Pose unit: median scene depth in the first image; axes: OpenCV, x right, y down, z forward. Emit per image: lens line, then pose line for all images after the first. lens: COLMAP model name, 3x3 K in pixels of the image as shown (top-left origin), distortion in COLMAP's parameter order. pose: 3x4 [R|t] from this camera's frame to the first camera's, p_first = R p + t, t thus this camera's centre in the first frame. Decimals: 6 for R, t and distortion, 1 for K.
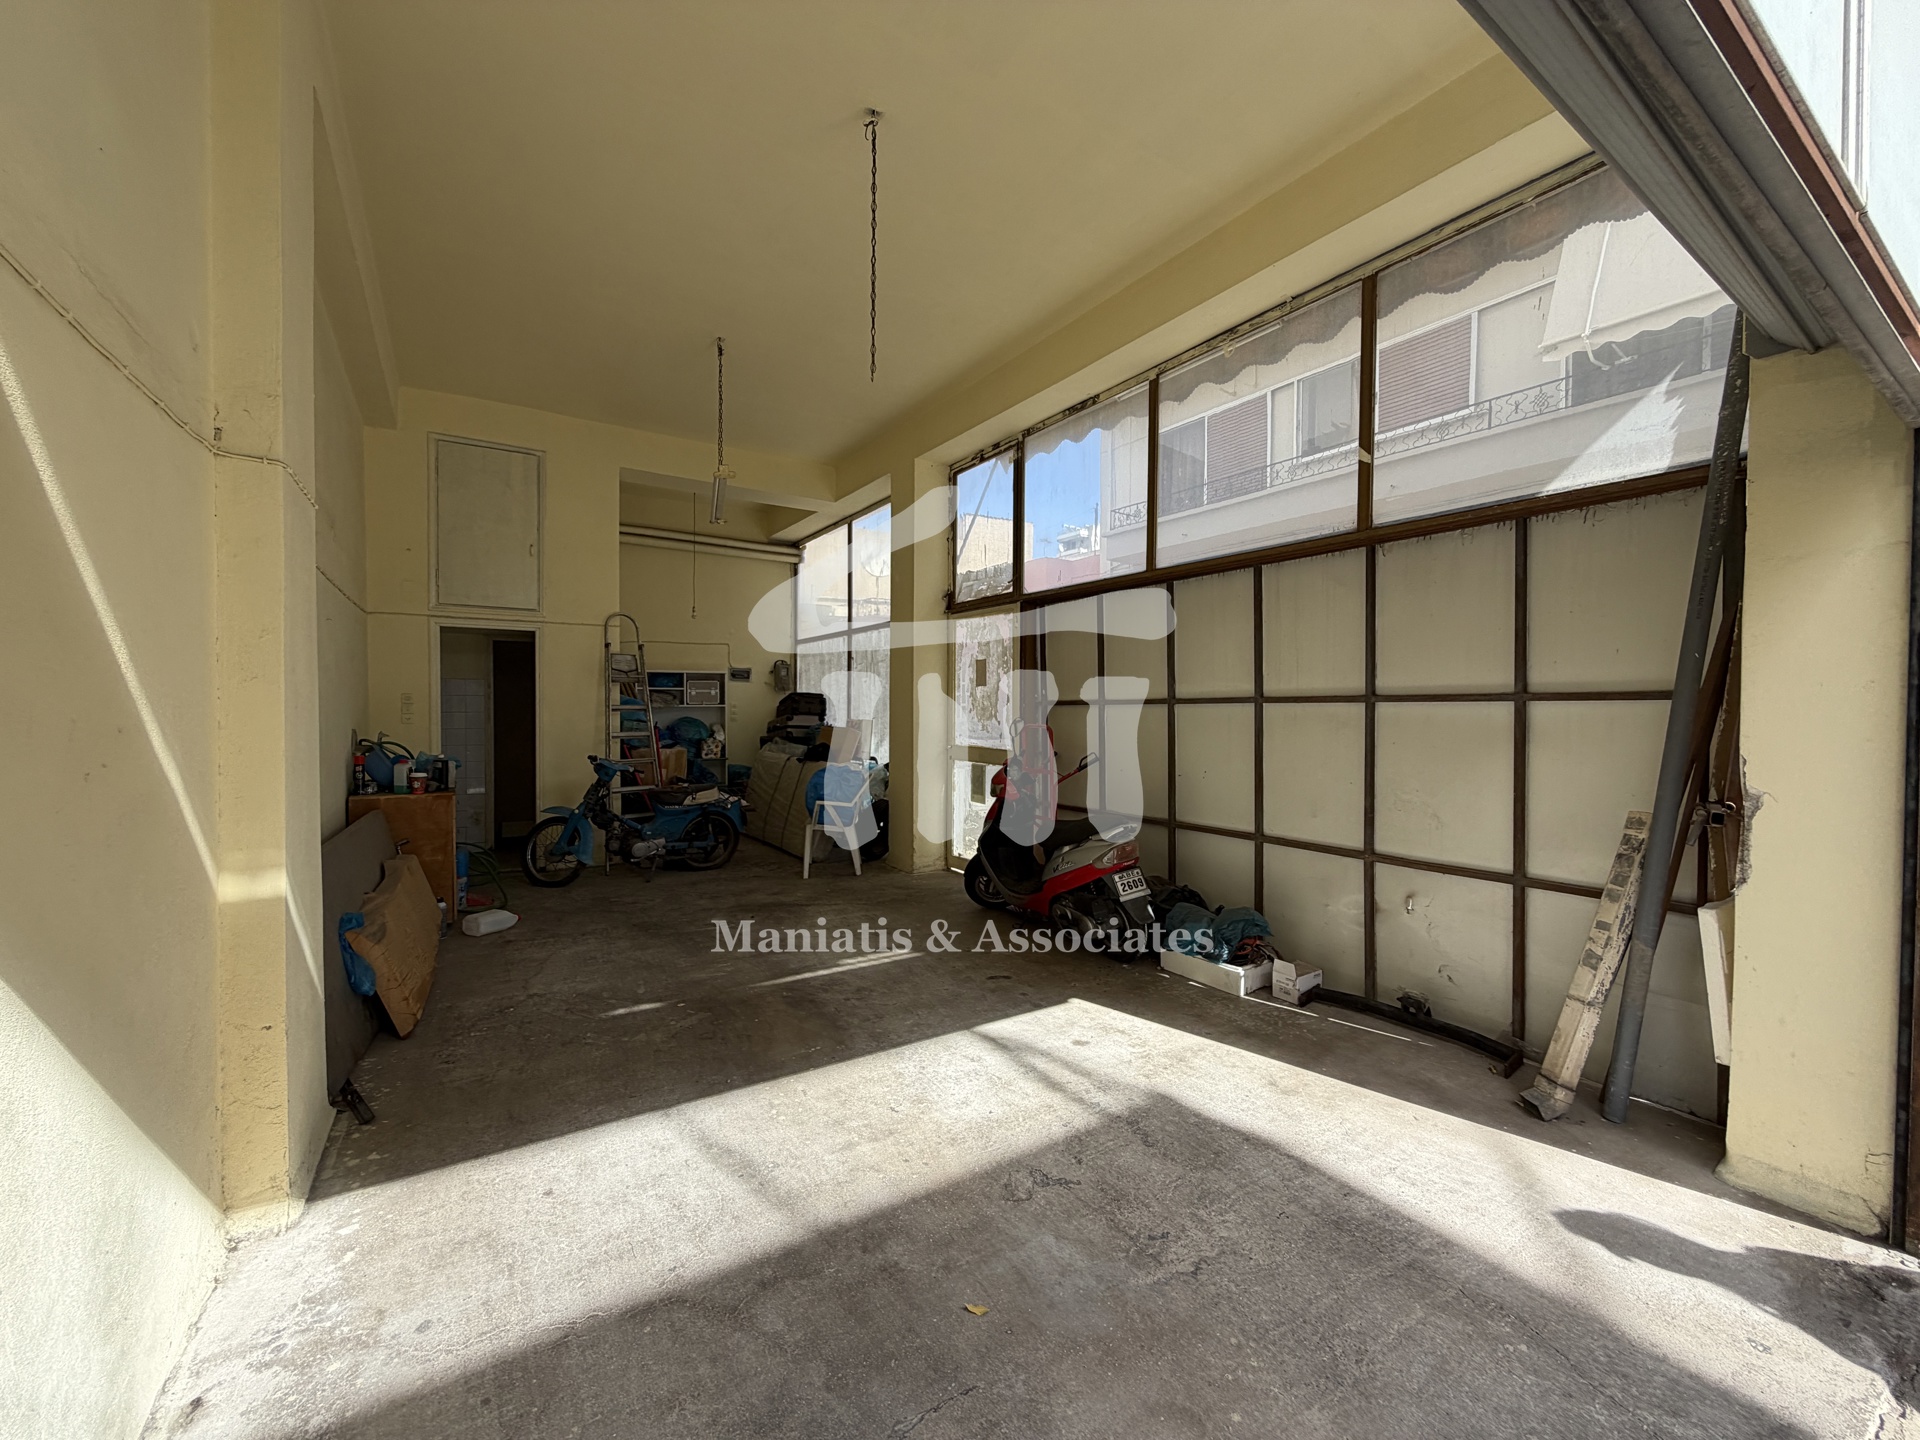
lens RADIAL K [[765.2, 0, 954.6], [0, 765.2, 717.2], [0, 0, 1]] dist [0.001437, 0.000080]
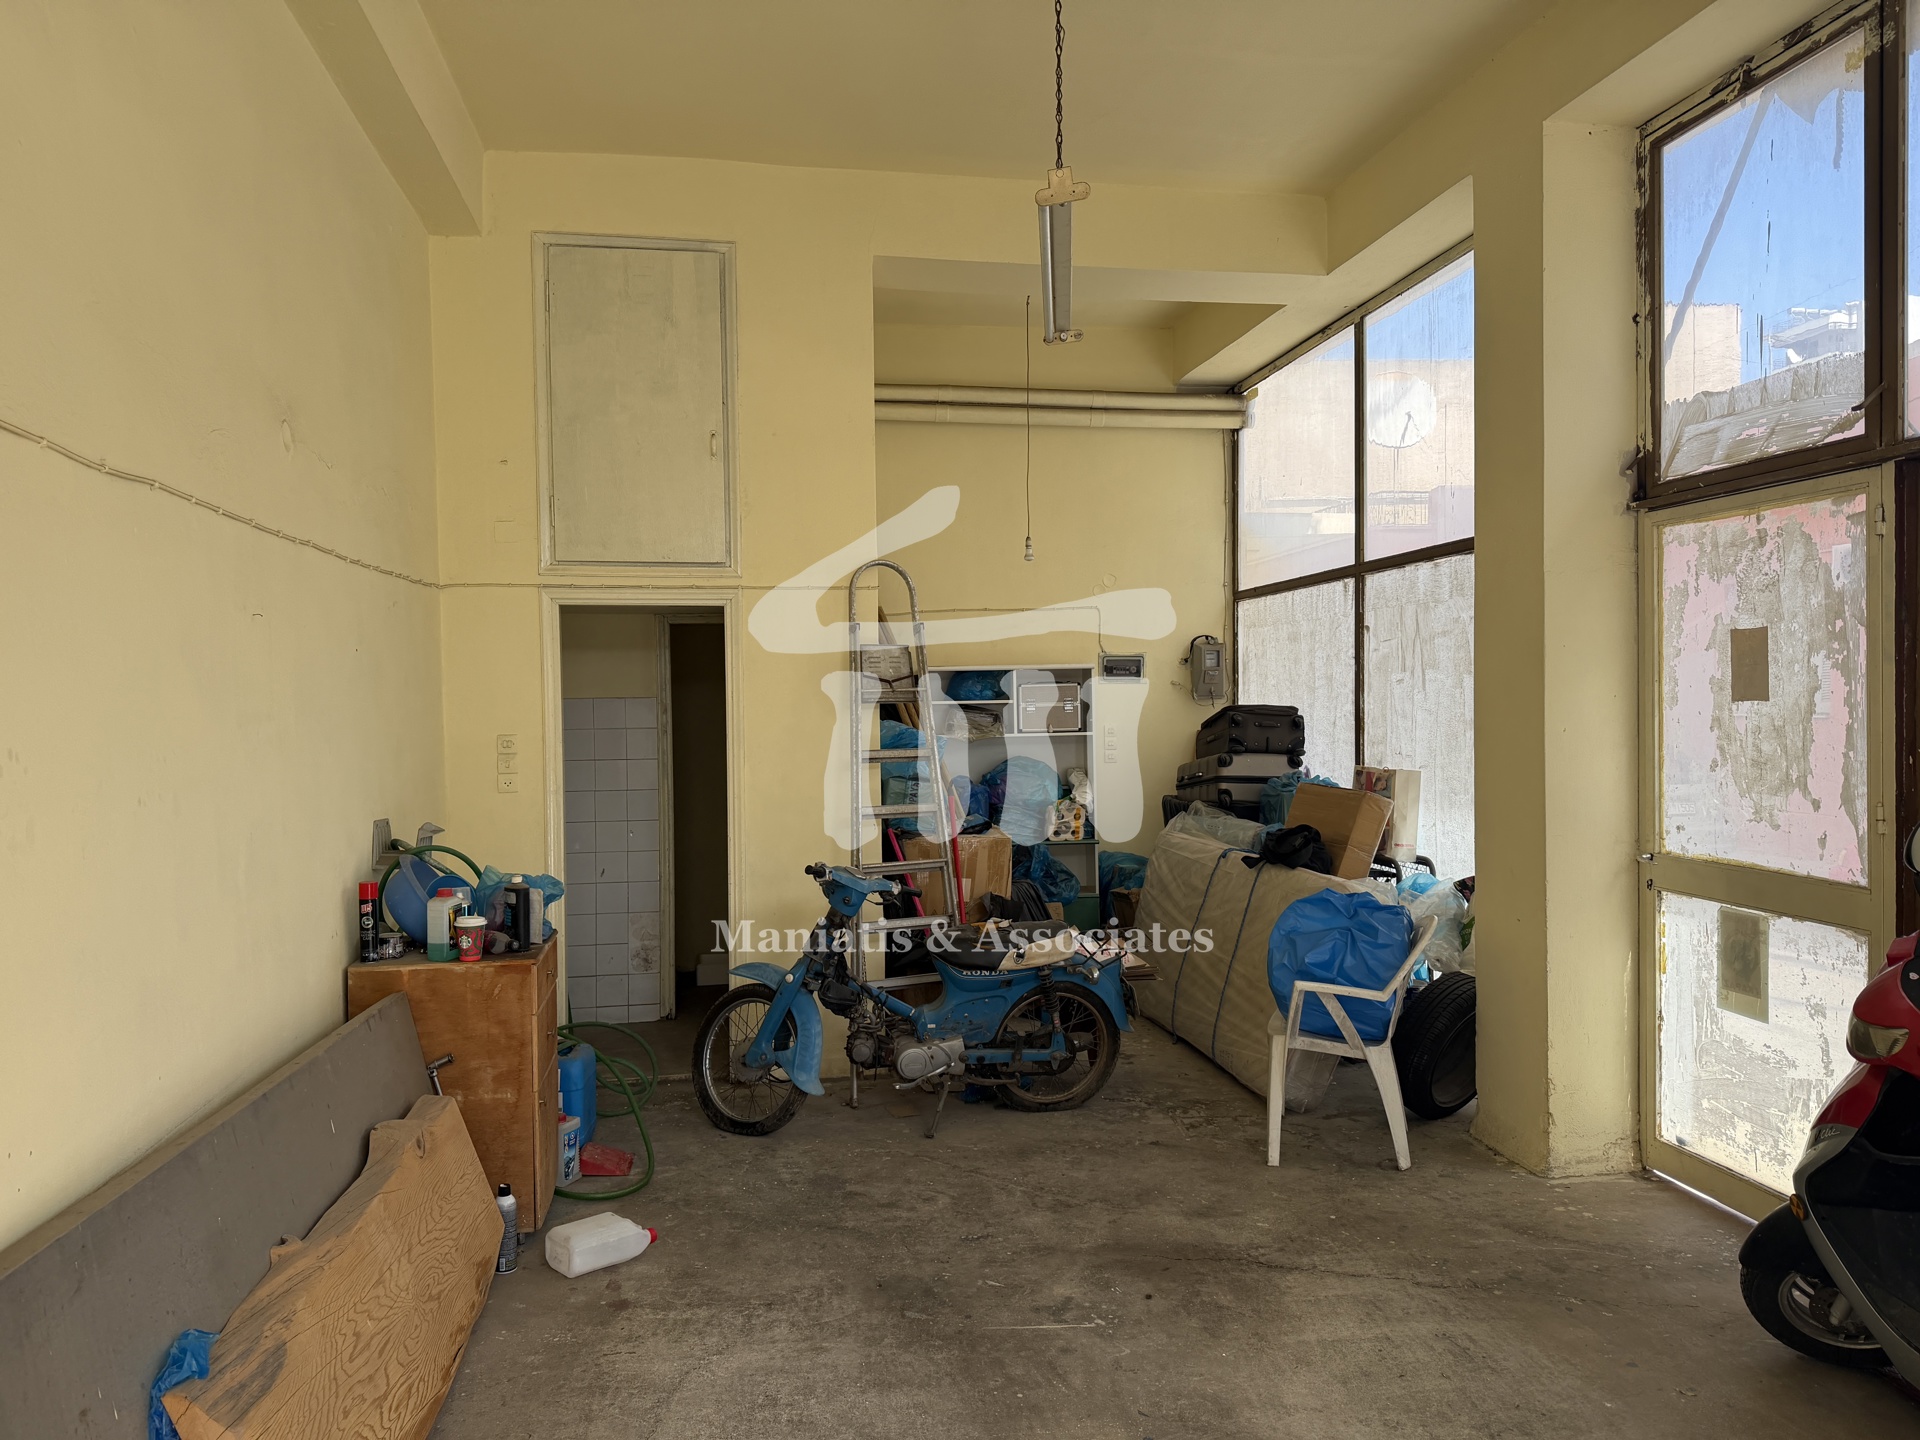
lens RADIAL K [[1345.6, 0, 953.0], [0, 1345.6, 718.9], [0, 0, 1]] dist [0.062805, -0.087991]
pose [[0.918611, -0.010221, -0.395030, -0.088962], [0.011161, 0.999938, 0.000082, -0.054709], [0.395004, -0.004484, 0.918668, 0.370616]]
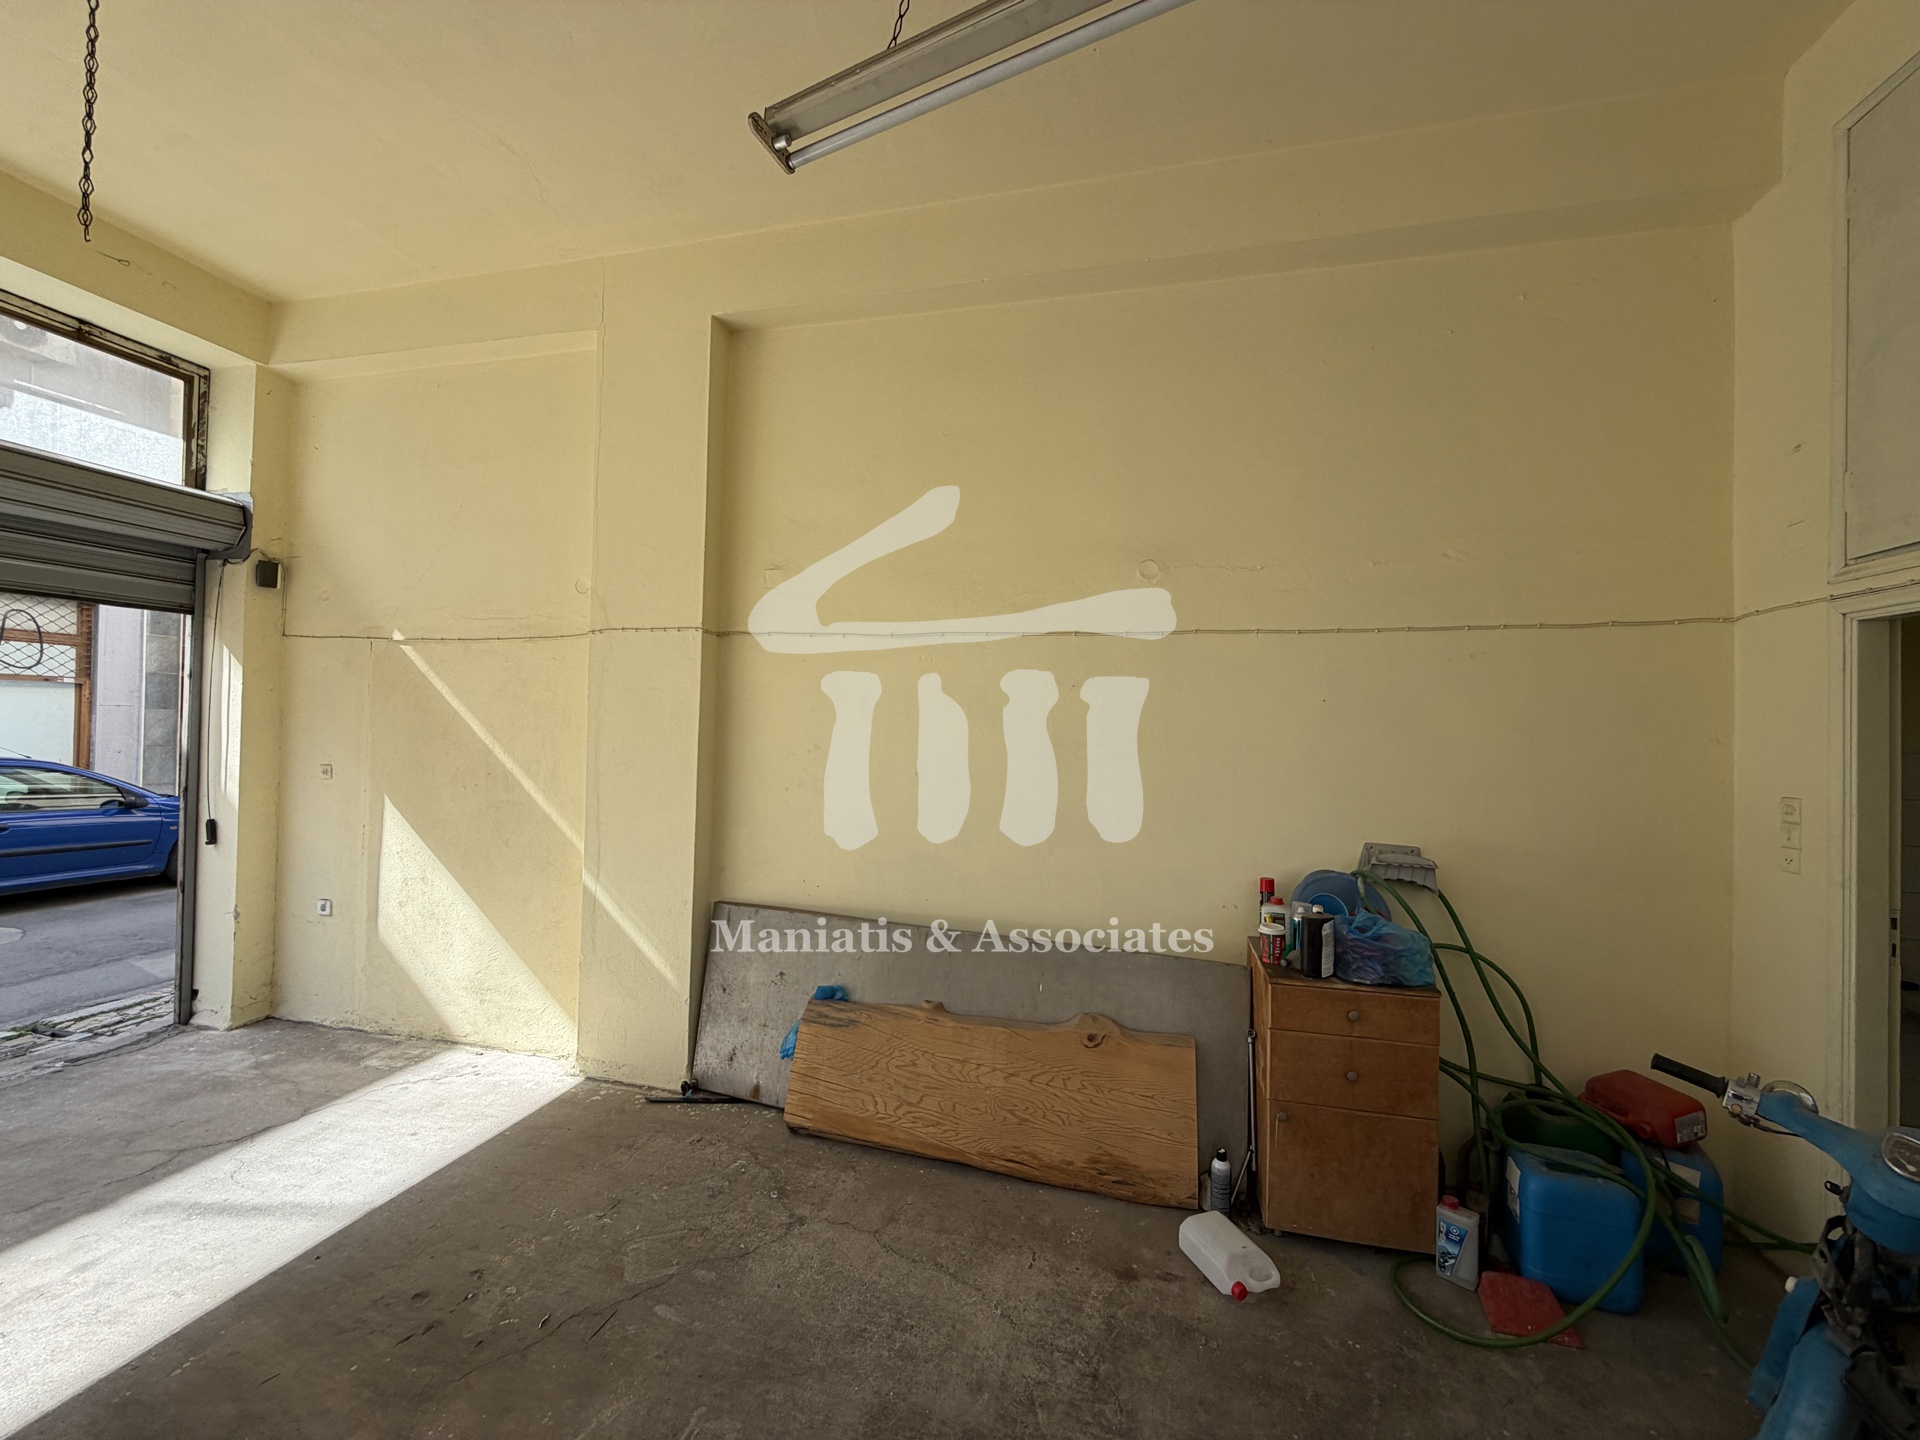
lens RADIAL K [[765.2, 0, 953.6], [0, 765.2, 719.1], [0, 0, 1]] dist [0.001437, 0.000080]
pose [[-0.733172, -0.030463, -0.679361, -0.151688], [-0.037280, 0.999294, -0.004576, -0.076687], [0.679021, 0.021972, -0.733790, 1.395353]]
